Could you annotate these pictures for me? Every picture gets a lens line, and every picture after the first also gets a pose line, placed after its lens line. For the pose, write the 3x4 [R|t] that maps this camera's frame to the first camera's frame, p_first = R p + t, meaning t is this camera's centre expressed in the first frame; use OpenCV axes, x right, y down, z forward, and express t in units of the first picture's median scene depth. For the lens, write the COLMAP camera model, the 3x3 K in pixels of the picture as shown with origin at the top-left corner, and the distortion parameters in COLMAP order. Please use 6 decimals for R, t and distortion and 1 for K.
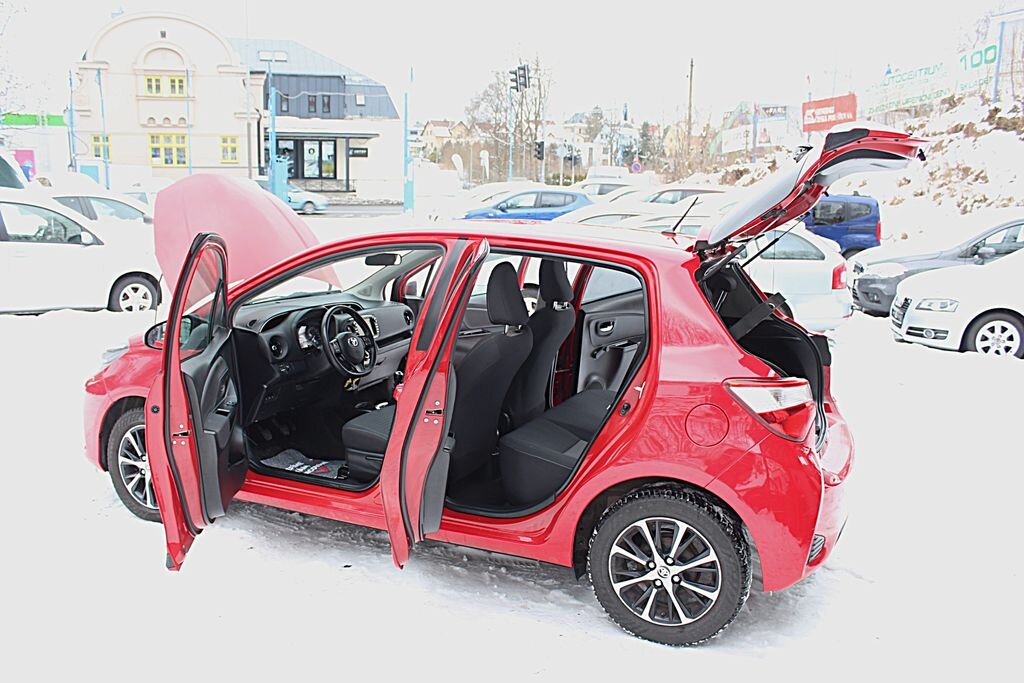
lens RADIAL K [[848.6, 0, 518.2], [0, 848.6, 344.7], [0, 0, 1]] dist [-0.155712, 0.135335]
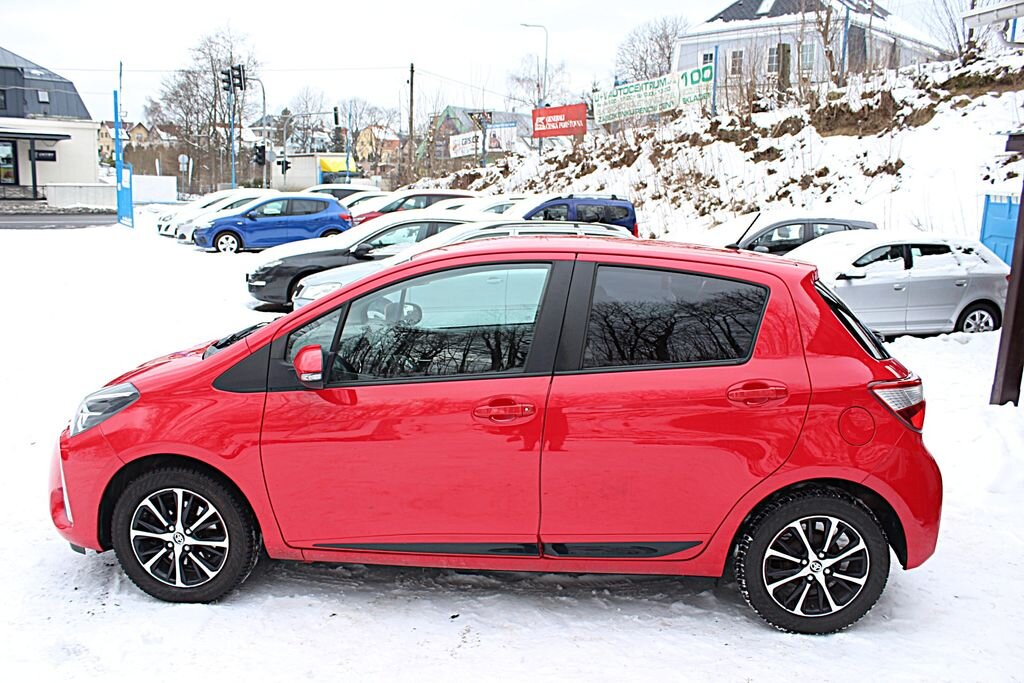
lens RADIAL K [[848.6, 0, 514.6], [0, 848.6, 343.2], [0, 0, 1]] dist [-0.155712, 0.135335]
pose [[0.936708, -0.056748, 0.345482, -0.158843], [0.058851, 0.998257, 0.004409, -0.011950], [-0.345130, 0.016202, 0.938415, 0.041167]]
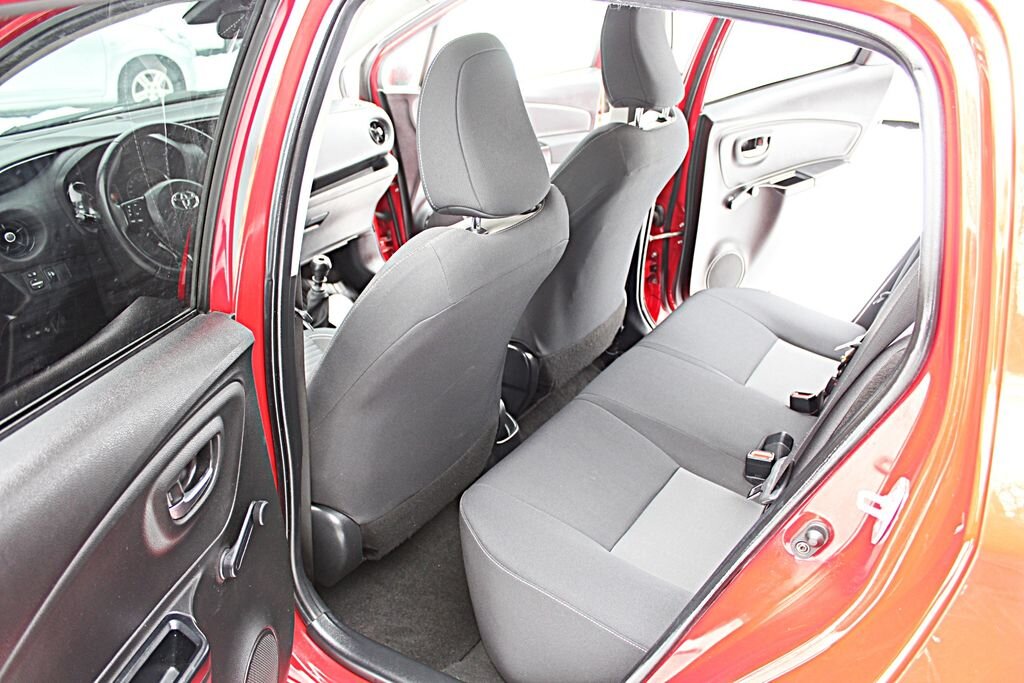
lens RADIAL K [[848.6, 0, 506.7], [0, 848.6, 348.2], [0, 0, 1]] dist [-0.155712, 0.135335]
pose [[0.985172, 0.026280, -0.169544, 0.021790], [0.020652, 0.962850, 0.269245, -0.020066], [0.170321, -0.268754, 0.948031, 0.228043]]
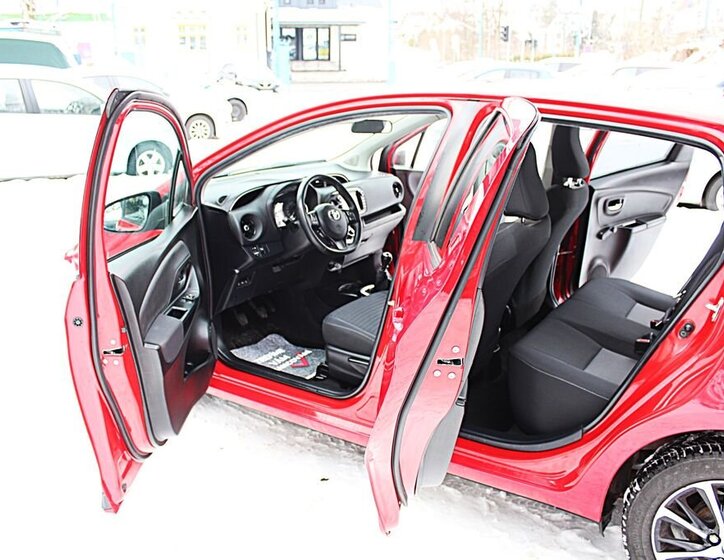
lens RADIAL K [[691.8, 0, 362.1], [0, 691.8, 275.5], [0, 0, 1]] dist [-0.101603, 0.000000]
pose [[0.985977, 0.031568, -0.163866, -0.019092], [-0.013603, 0.993880, 0.109620, -0.010628], [0.166323, -0.105854, 0.980373, 0.114487]]
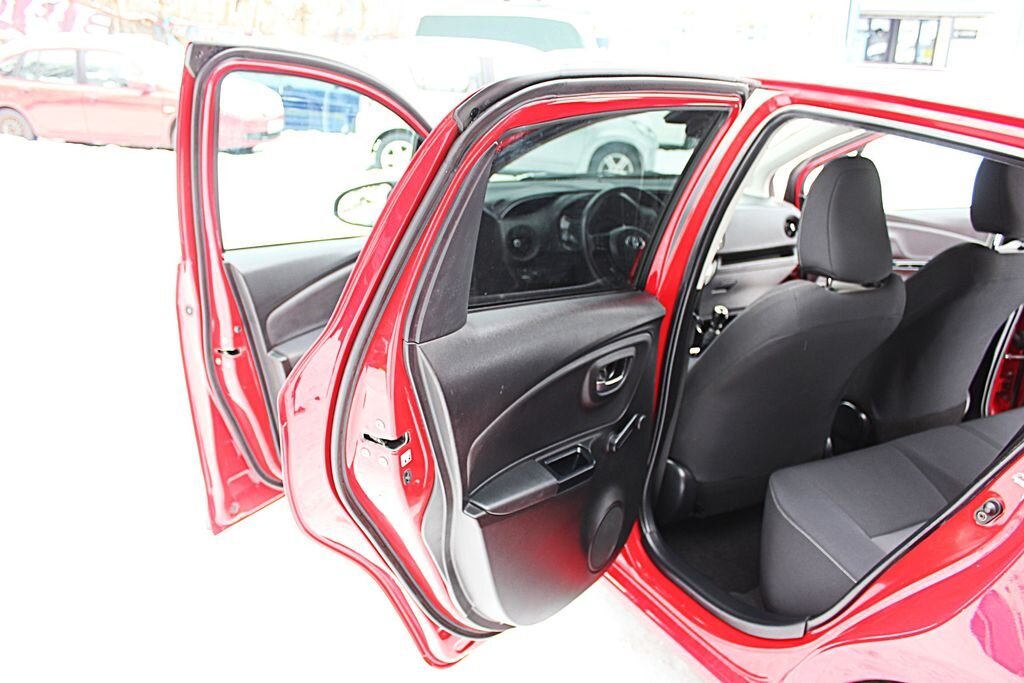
lens RADIAL K [[848.6, 0, 510.1], [0, 848.6, 343.1], [0, 0, 1]] dist [-0.155712, 0.135335]
pose [[0.775650, 0.208842, -0.595611, 0.051406], [-0.129820, 0.976283, 0.173257, -0.013659], [0.617668, -0.057065, 0.784366, 0.168697]]
